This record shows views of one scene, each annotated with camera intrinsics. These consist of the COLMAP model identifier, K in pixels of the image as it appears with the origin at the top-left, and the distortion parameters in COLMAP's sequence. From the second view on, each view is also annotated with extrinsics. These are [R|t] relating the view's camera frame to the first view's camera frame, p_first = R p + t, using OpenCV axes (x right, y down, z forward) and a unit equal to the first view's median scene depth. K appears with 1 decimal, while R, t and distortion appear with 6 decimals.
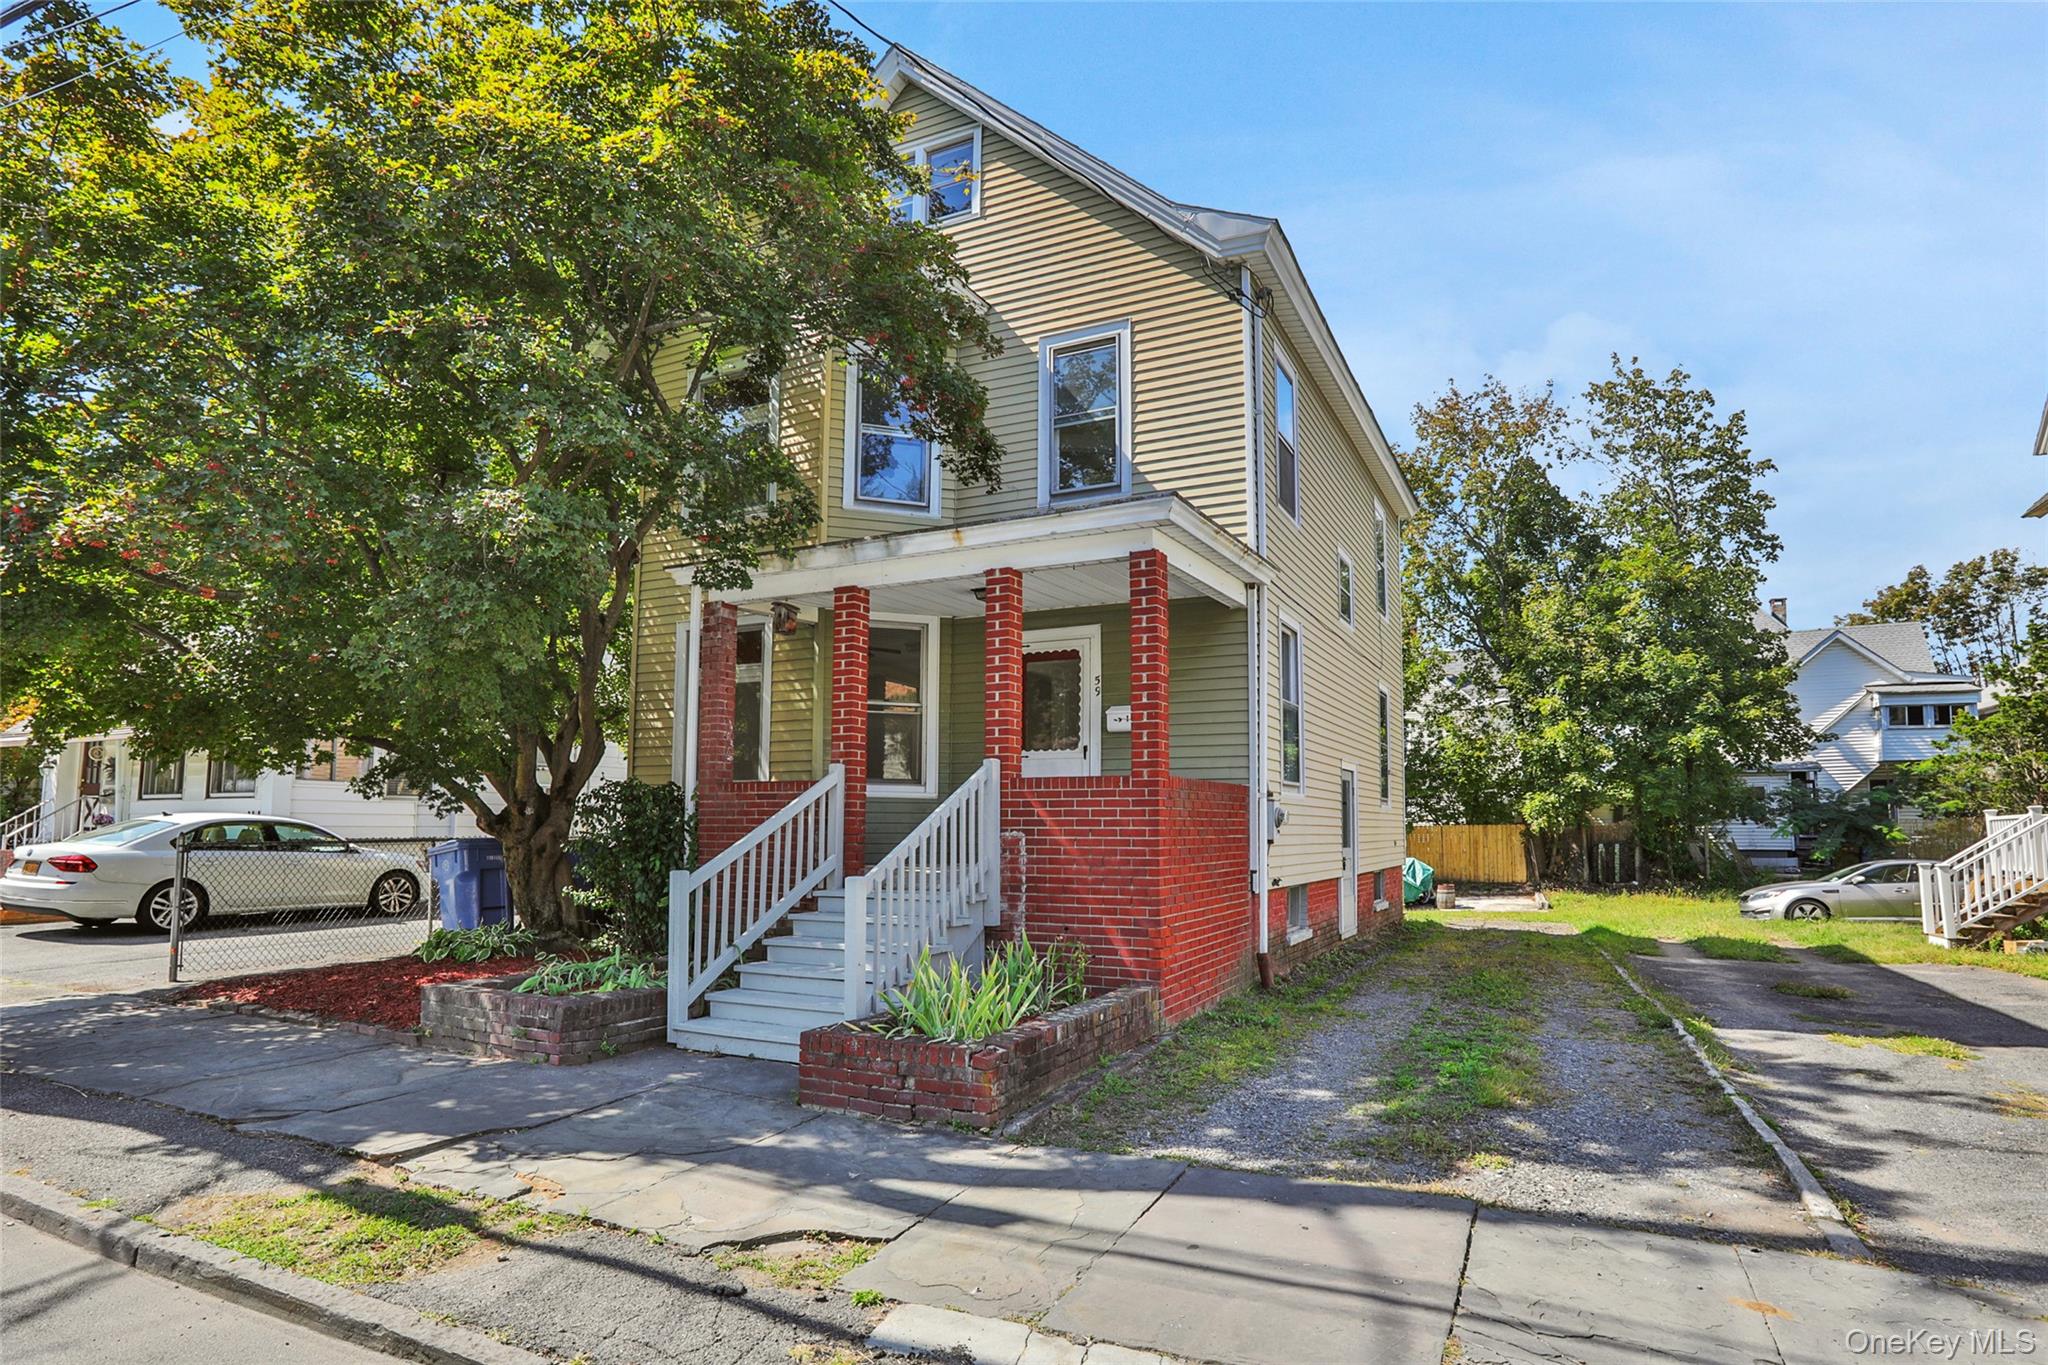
lens RADIAL K [[1113.5, 0, 1026.4], [0, 1113.5, 663.3], [0, 0, 1]] dist [-0.076944, 0.059092]
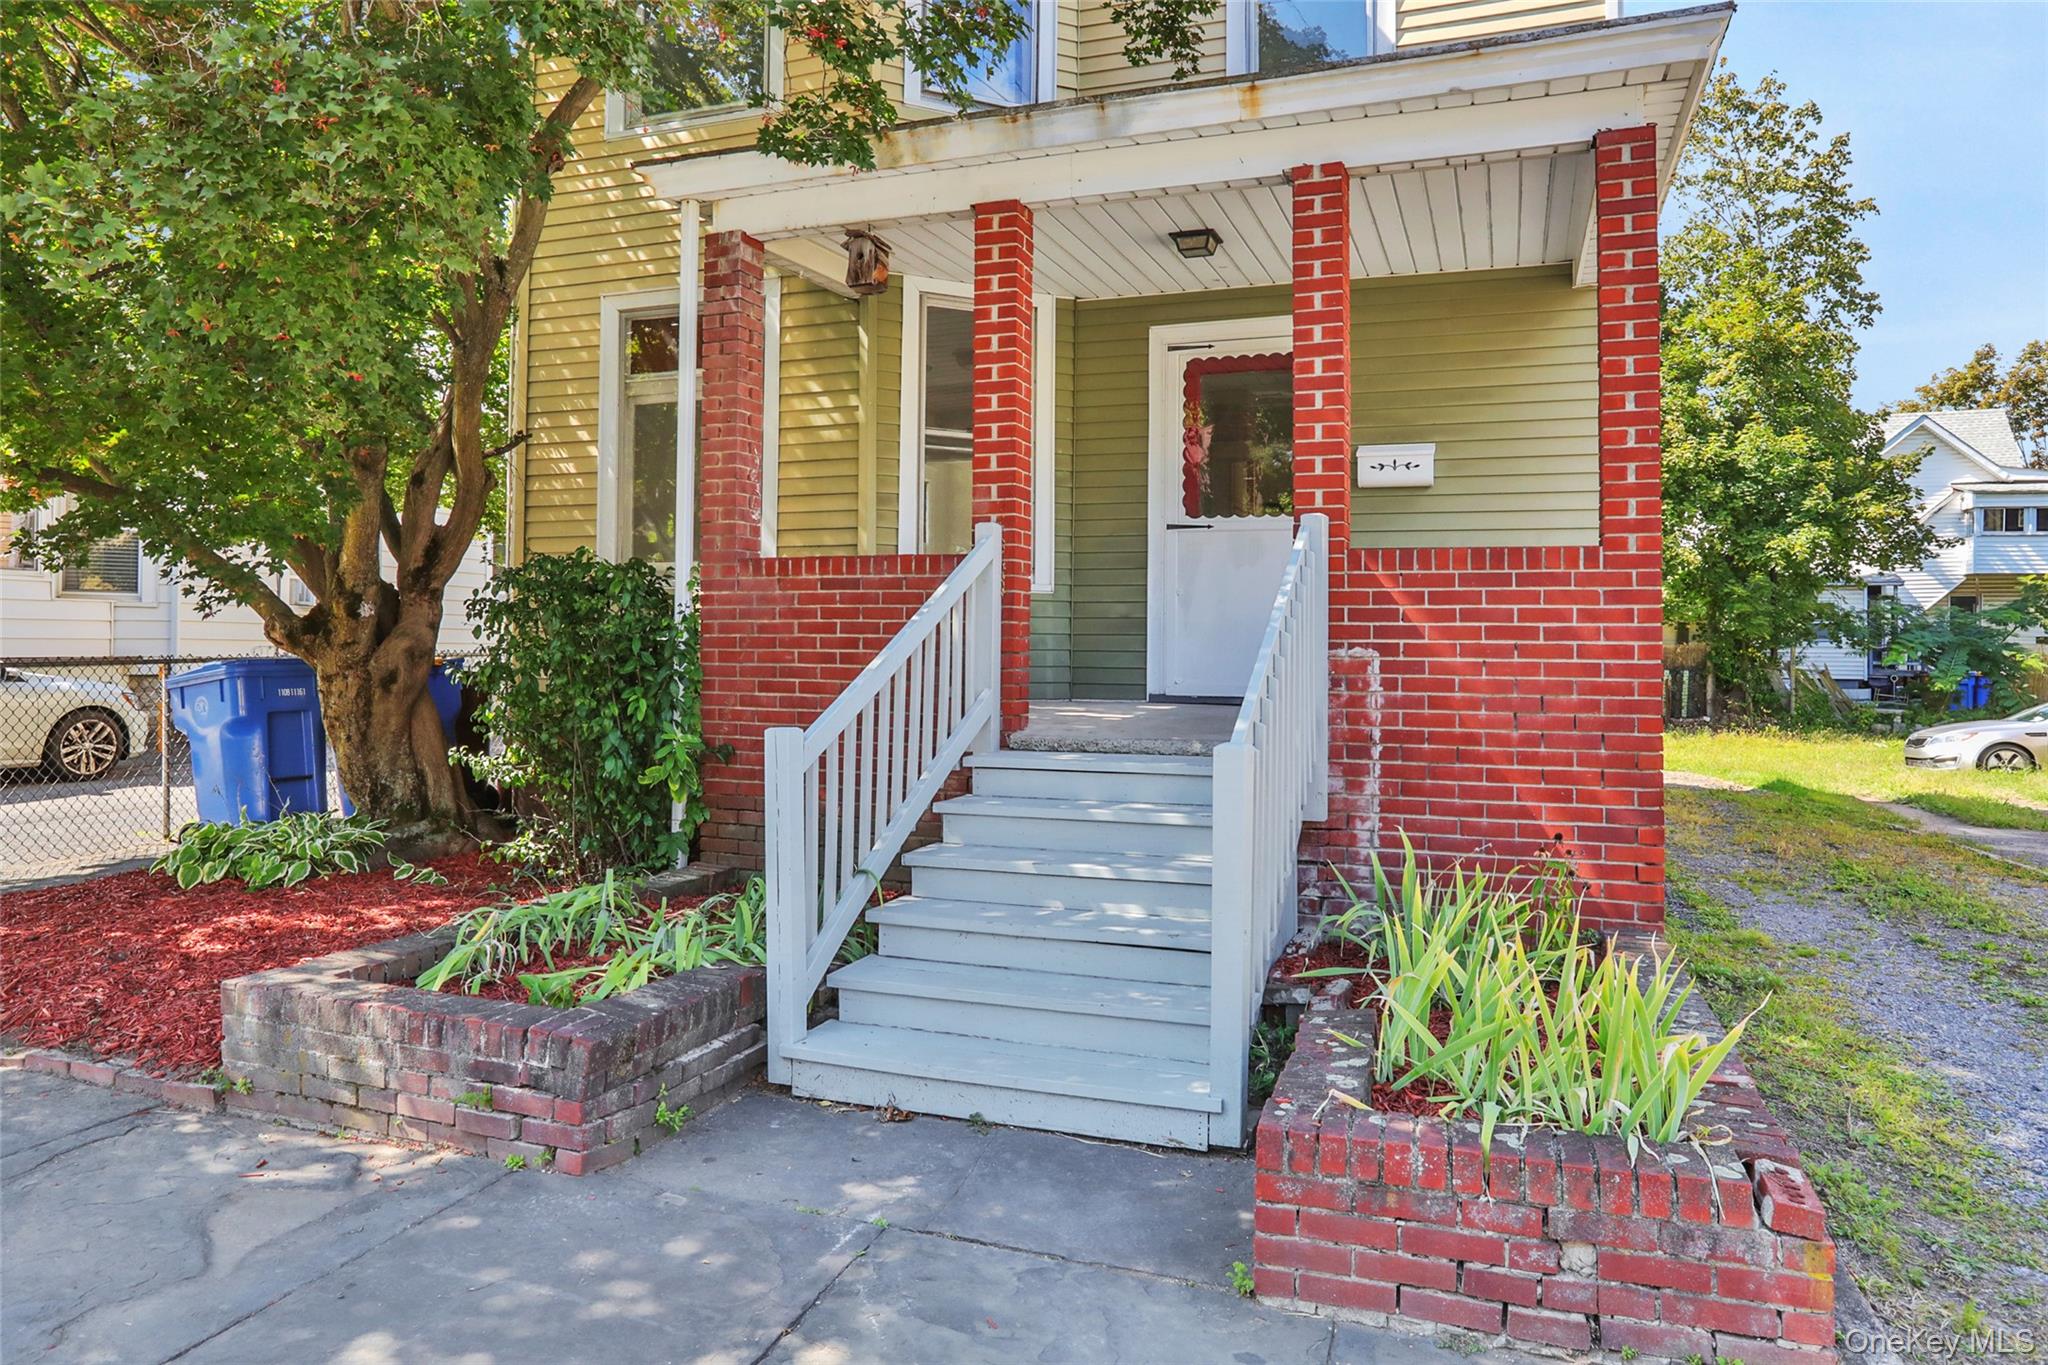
lens RADIAL K [[1352.1, 0, 1019.6], [0, 1352.1, 565.6], [0, 0, 1]] dist [-0.023076, 0.005120]
pose [[0.994489, 0.012166, 0.104135, -0.187135], [-0.021343, 0.995938, 0.087474, 0.043699], [-0.102648, -0.089215, 0.990709, 0.281152]]
